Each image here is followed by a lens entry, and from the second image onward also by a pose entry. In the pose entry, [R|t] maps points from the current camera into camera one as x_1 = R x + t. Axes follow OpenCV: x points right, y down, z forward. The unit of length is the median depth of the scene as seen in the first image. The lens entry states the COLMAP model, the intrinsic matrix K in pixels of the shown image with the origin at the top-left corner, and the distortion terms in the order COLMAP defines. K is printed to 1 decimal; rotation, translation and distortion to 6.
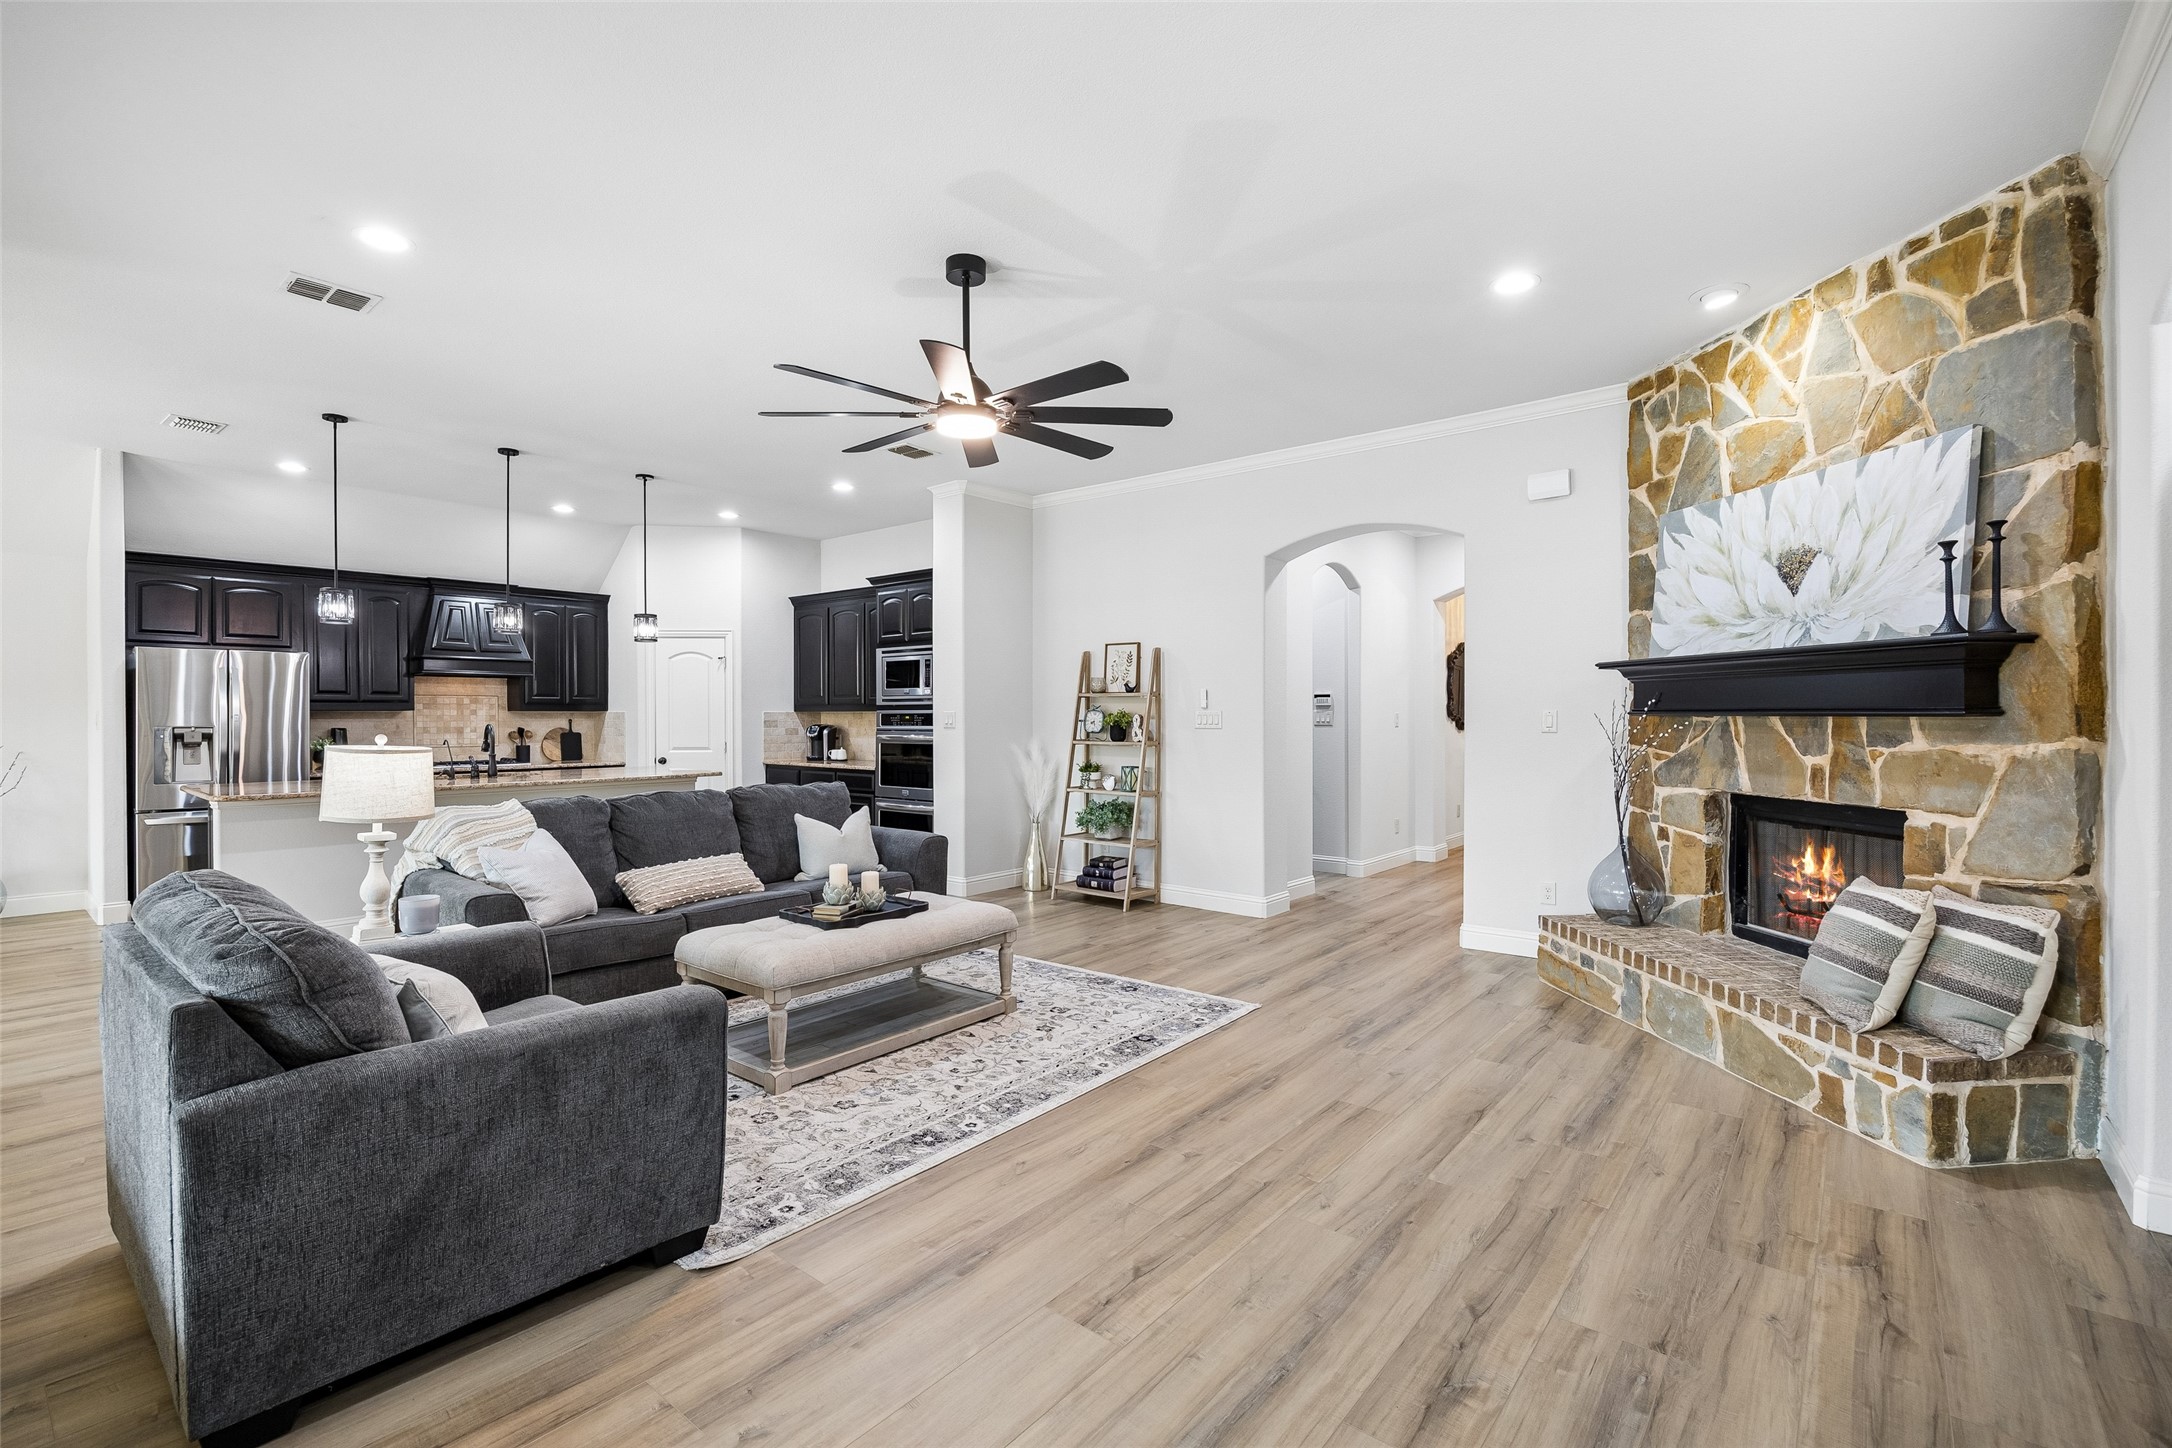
lens RADIAL K [[972.4, 0, 1083.8], [0, 972.4, 716.6], [0, 0, 1]] dist [-0.009970, 0.000296]
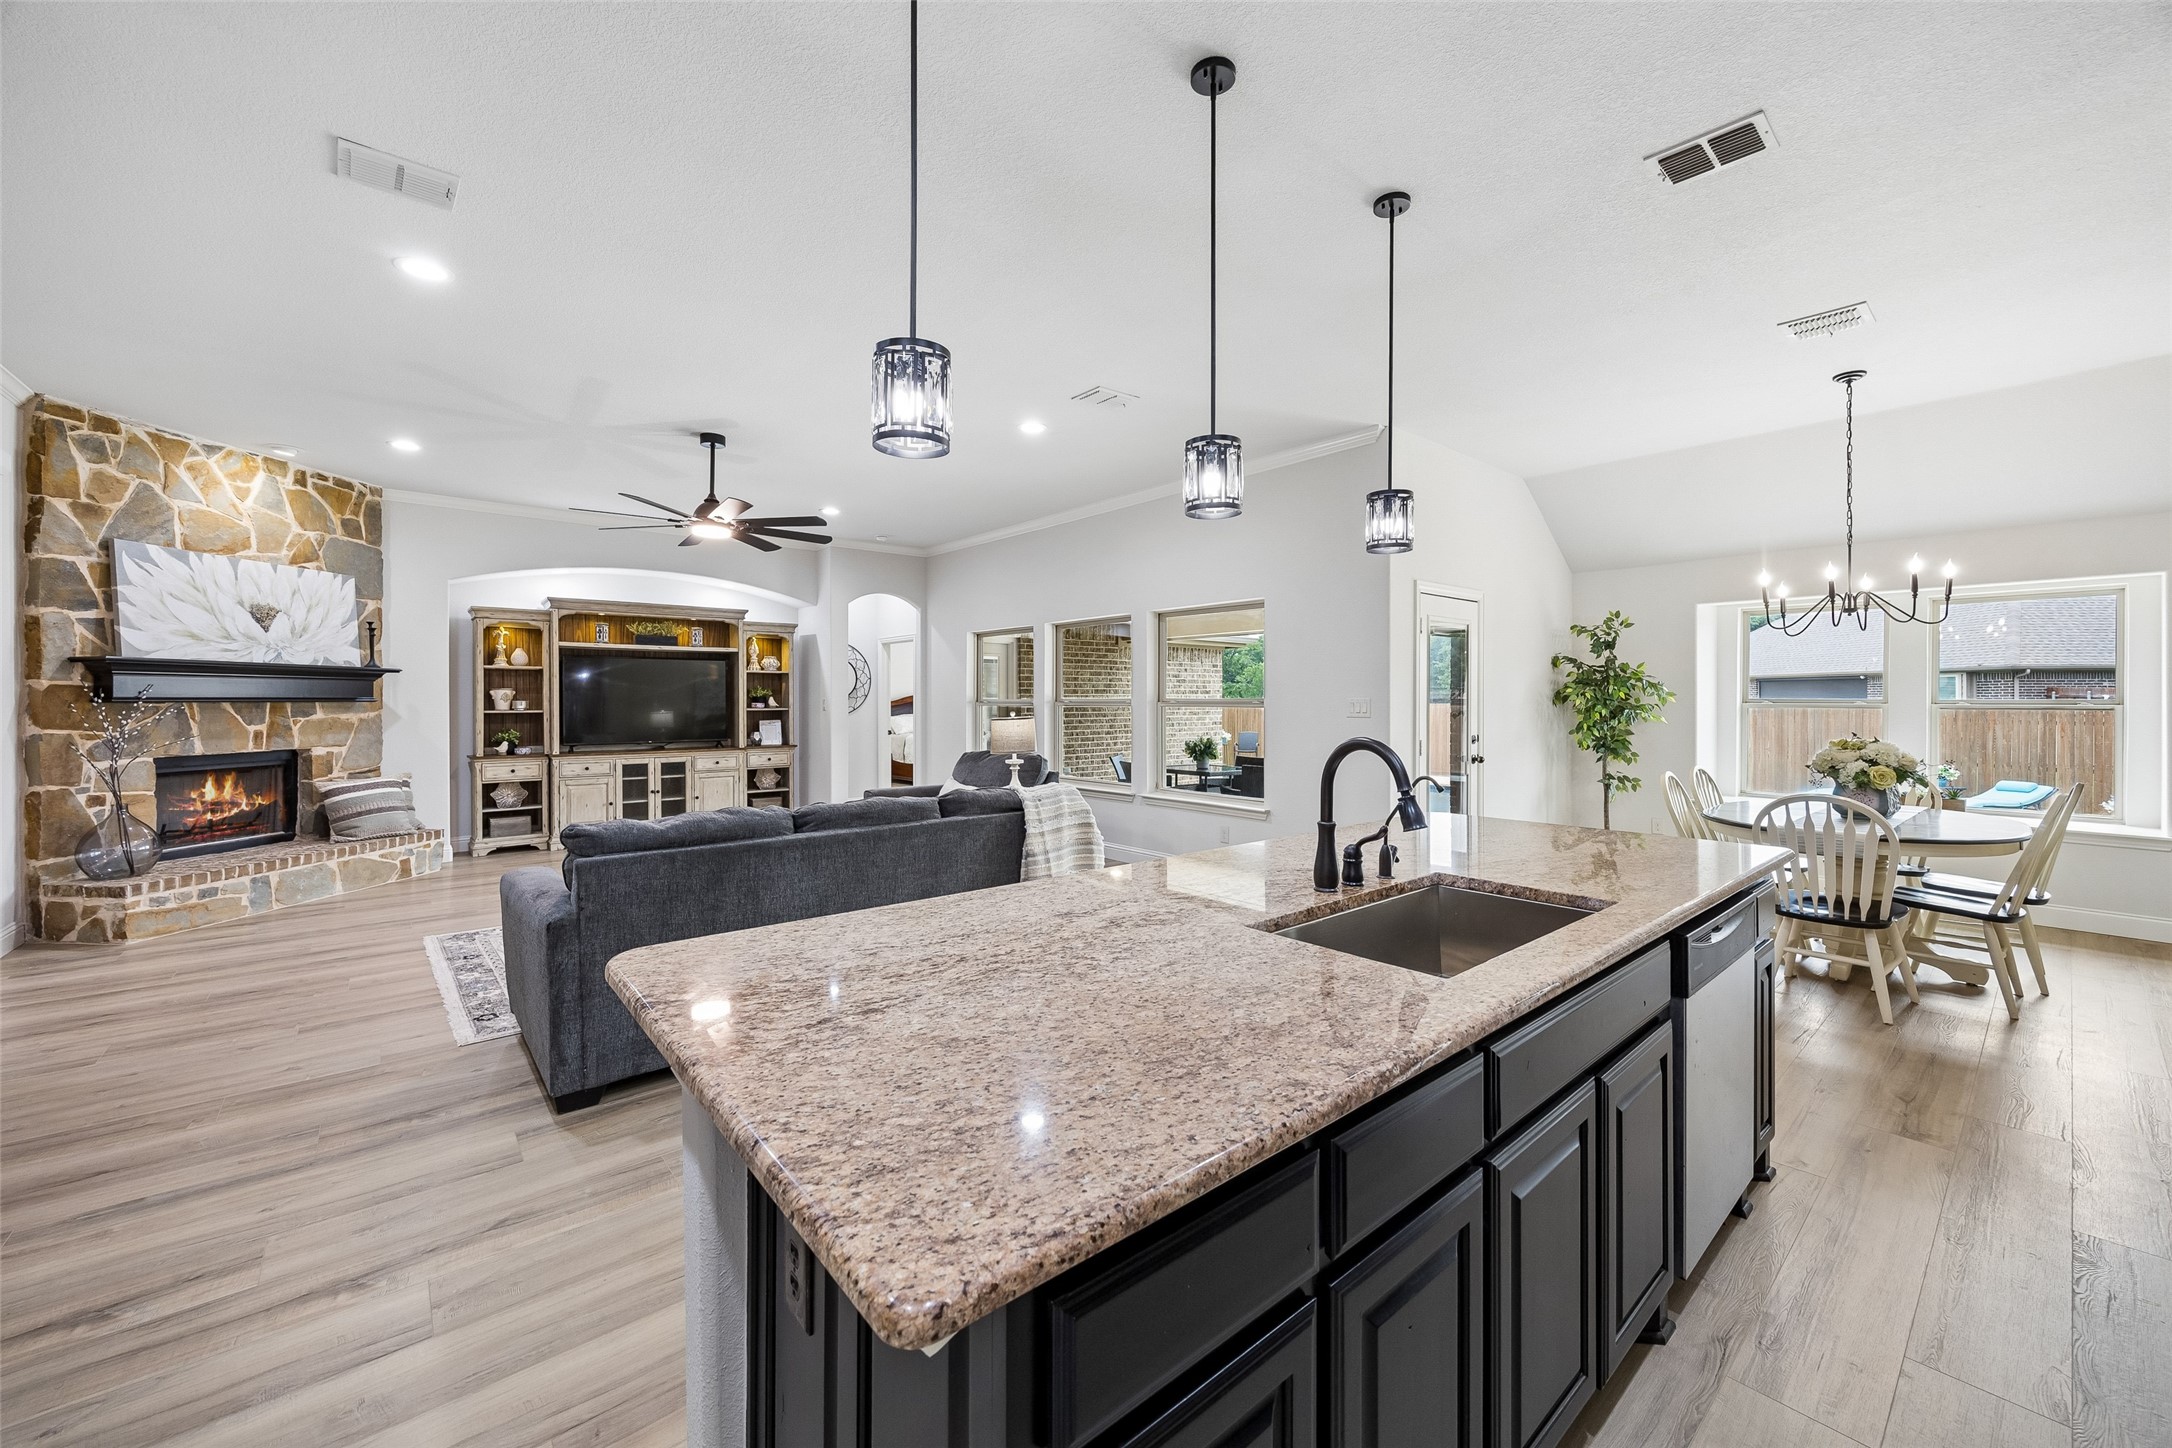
lens RADIAL K [[825.1, 0, 1091.4], [0, 825.1, 701.9], [0, 0, 1]] dist [0.000705, -0.002462]
pose [[-0.985644, 0.000119, 0.168839, -0.887795], [0.000805, 0.999992, 0.003994, -0.005219], [-0.168837, 0.004072, -0.985636, 2.023111]]
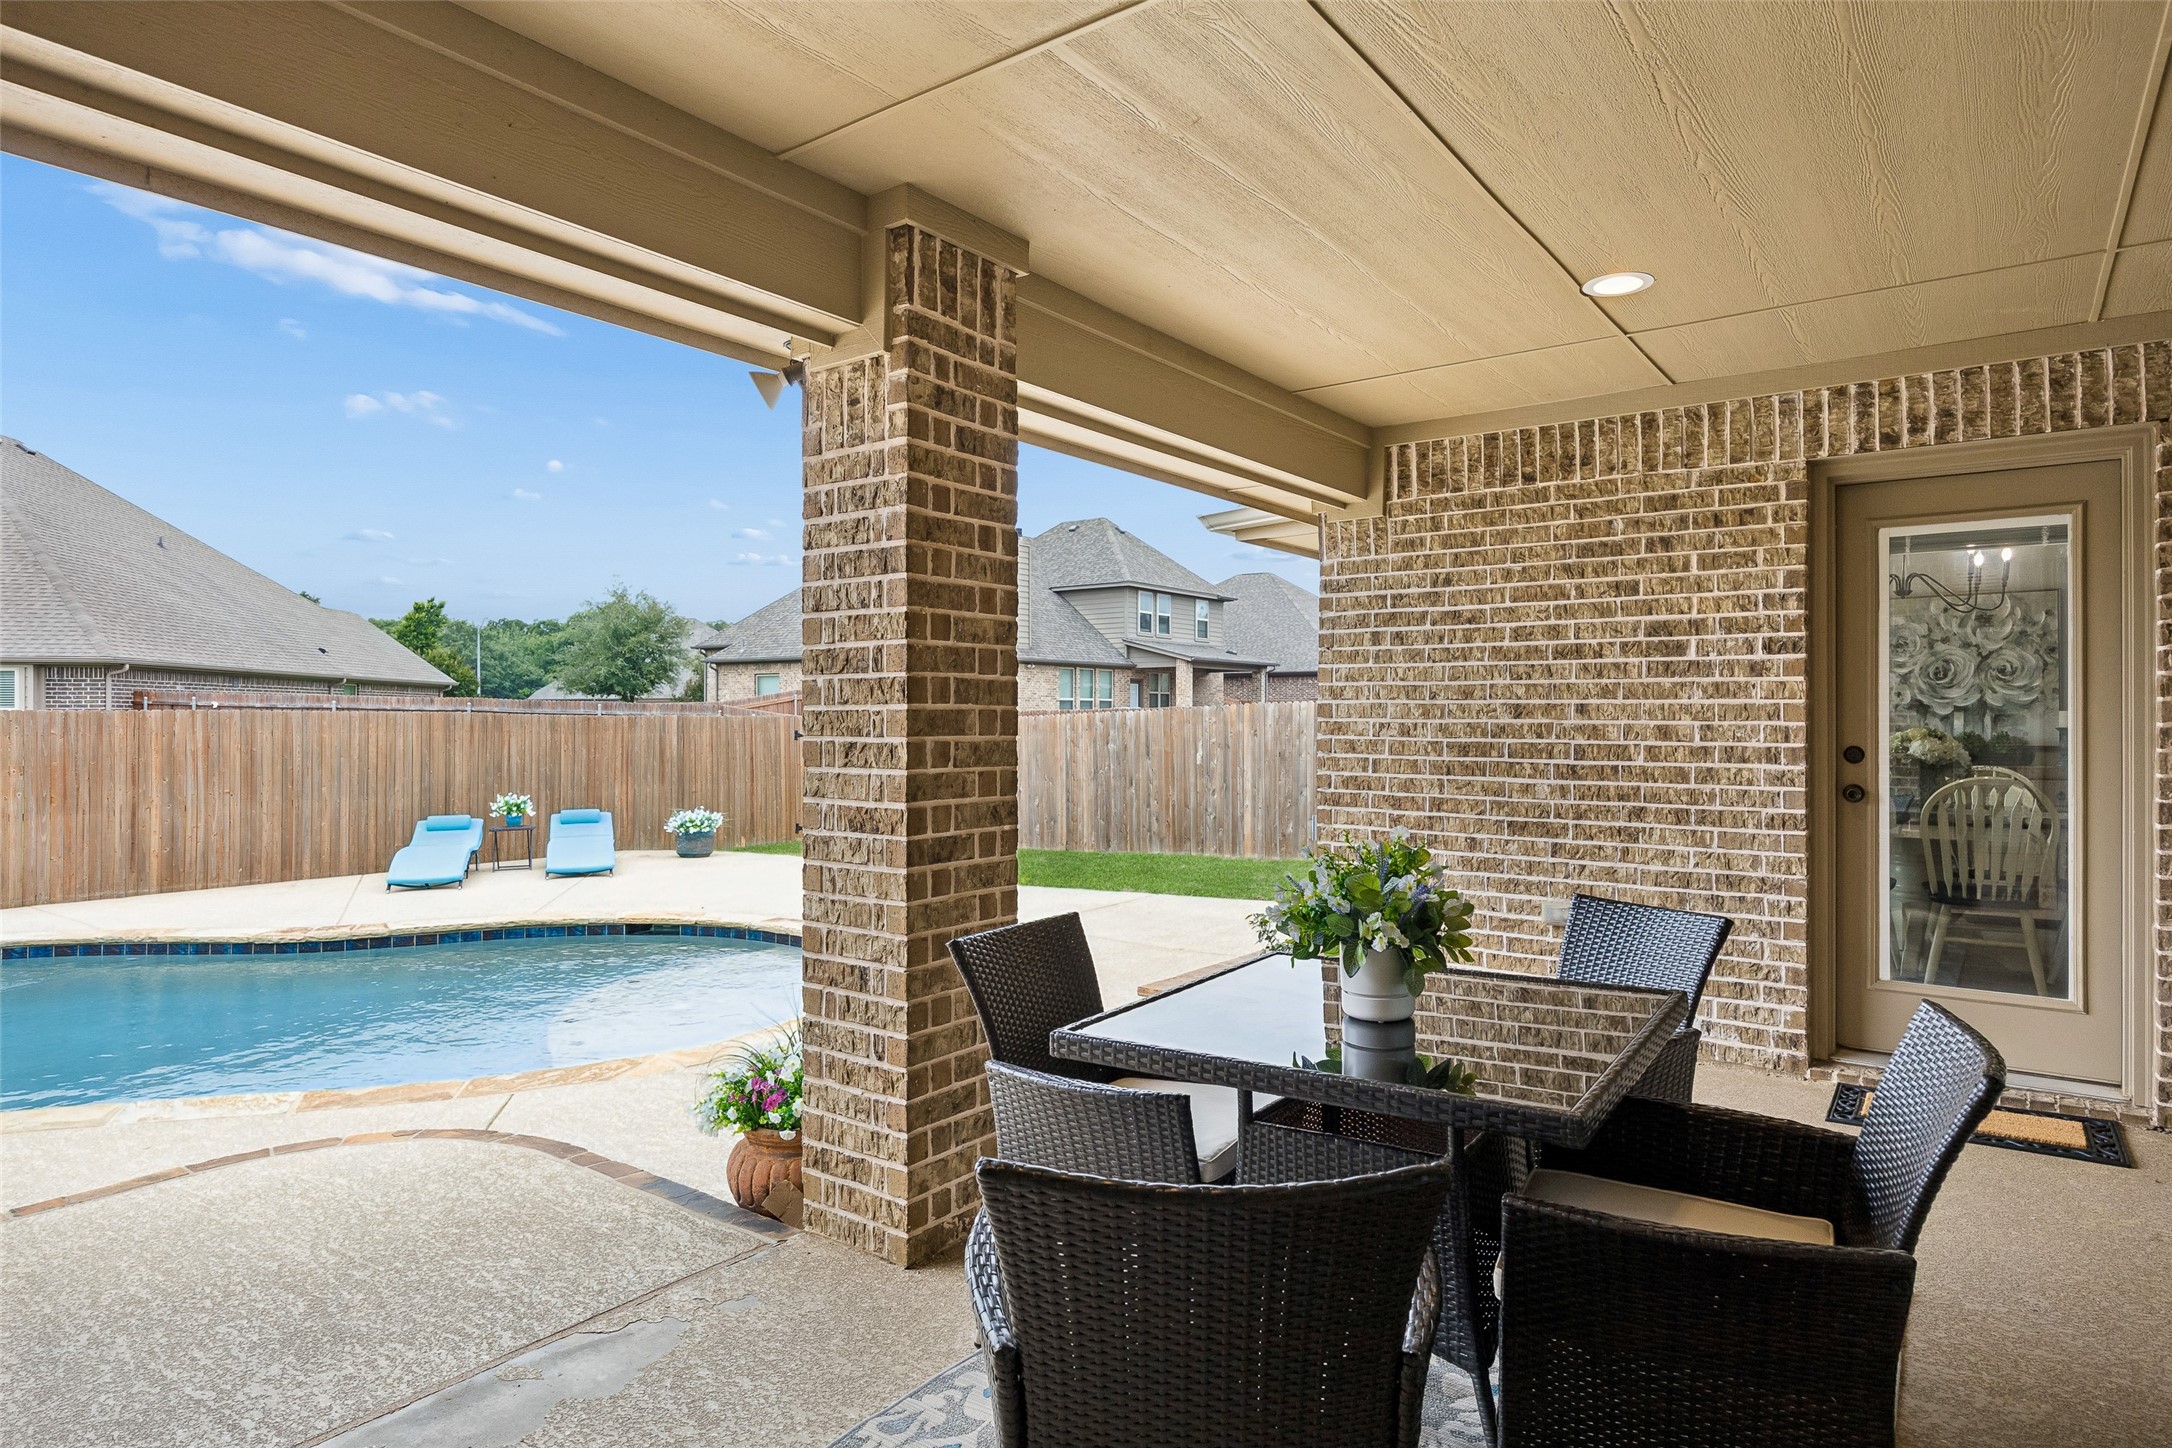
lens RADIAL K [[1216.7, 0, 1090.9], [0, 1216.7, 725.9], [0, 0, 1]] dist [-0.022586, 0.003363]
pose [[0.044929, 0.008429, -0.998955, -0.265490], [-0.003663, 0.999959, 0.008273, 0.032582], [0.998983, 0.003287, 0.044958, -0.184348]]
